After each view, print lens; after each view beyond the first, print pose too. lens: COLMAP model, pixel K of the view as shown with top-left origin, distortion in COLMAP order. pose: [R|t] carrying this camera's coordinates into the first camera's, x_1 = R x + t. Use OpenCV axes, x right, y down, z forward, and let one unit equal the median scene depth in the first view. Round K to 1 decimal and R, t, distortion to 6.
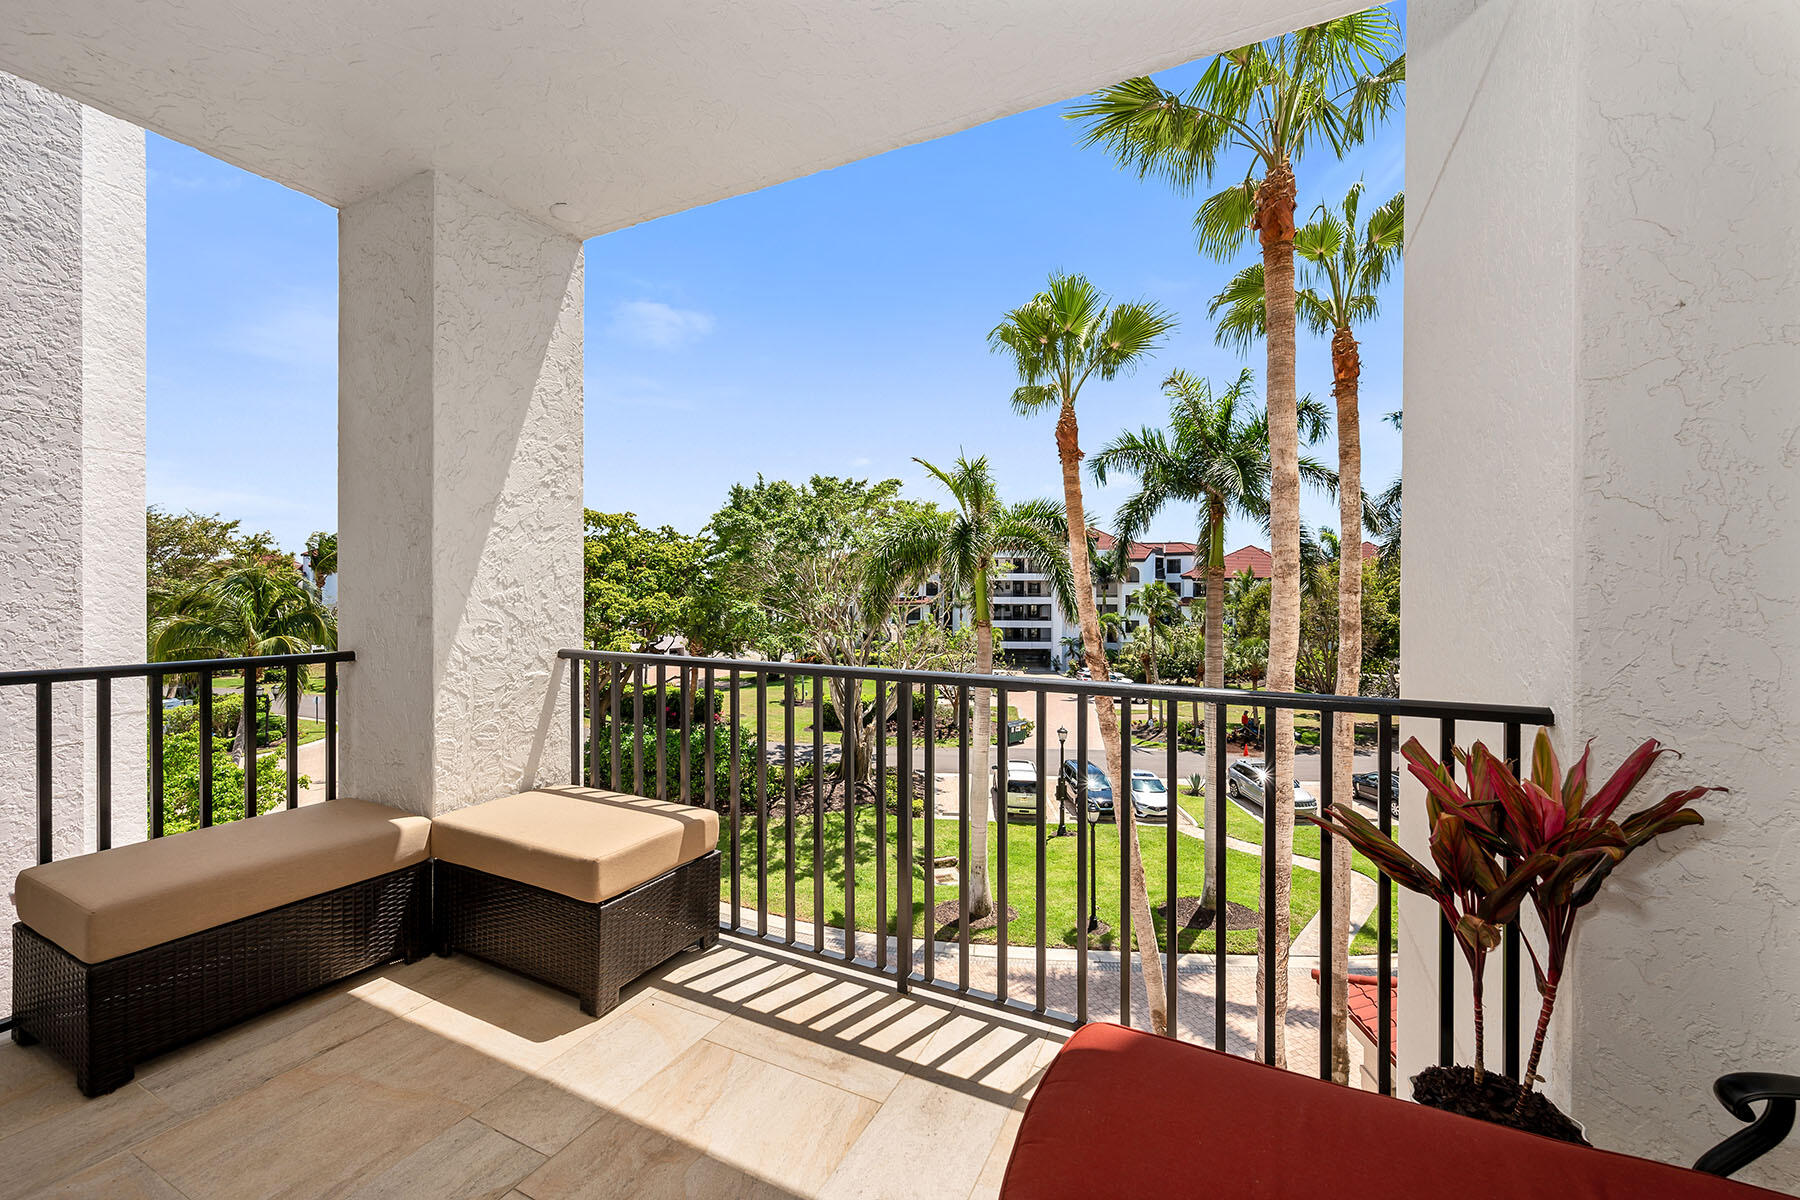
lens RADIAL K [[722.7, 0, 897.8], [0, 722.7, 590.0], [0, 0, 1]] dist [0.001980, 0.000005]
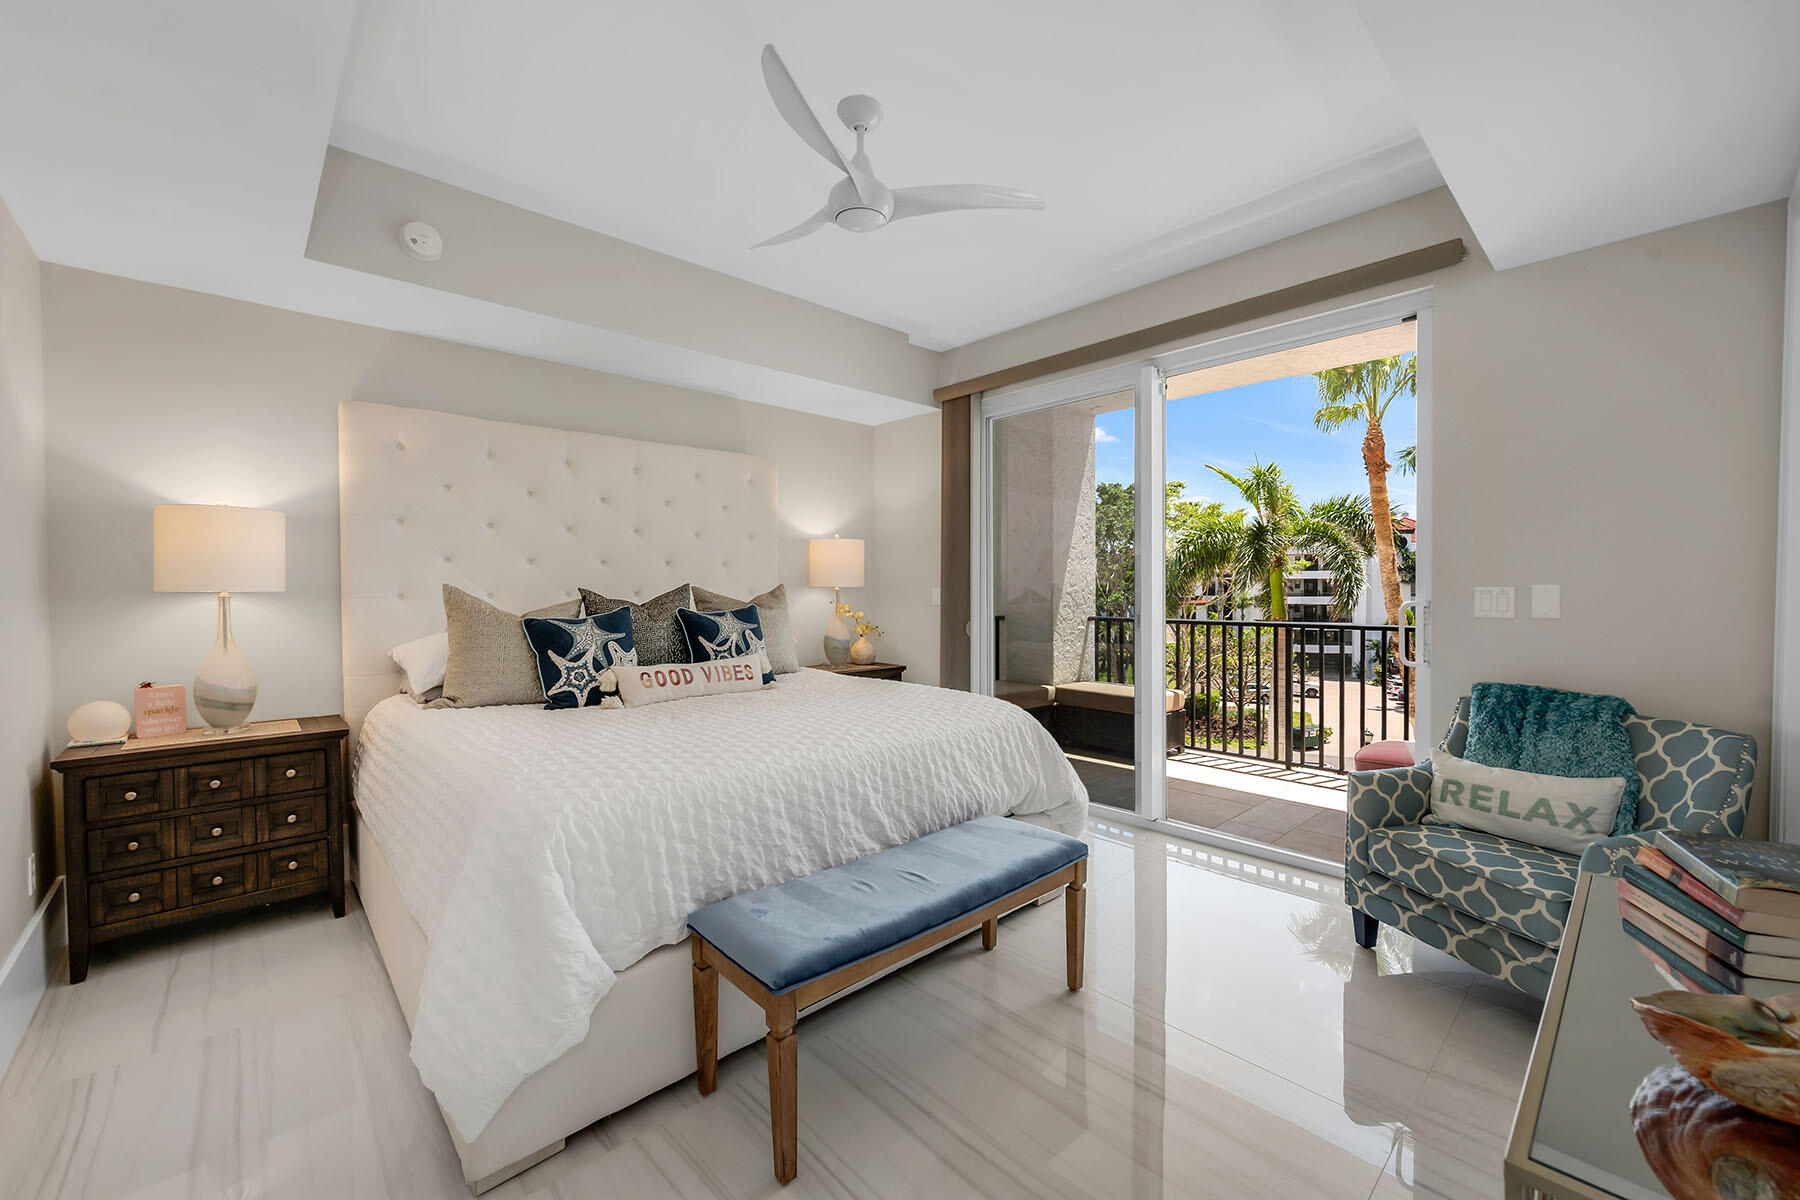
lens RADIAL K [[710.5, 0, 904.0], [0, 710.5, 596.7], [0, 0, 1]] dist [-0.001652, -0.000015]
pose [[0.938149, -0.006058, -0.346180, -0.034948], [0.008455, 0.999950, 0.005415, 0.001291], [0.346130, -0.008007, 0.938153, -0.146652]]
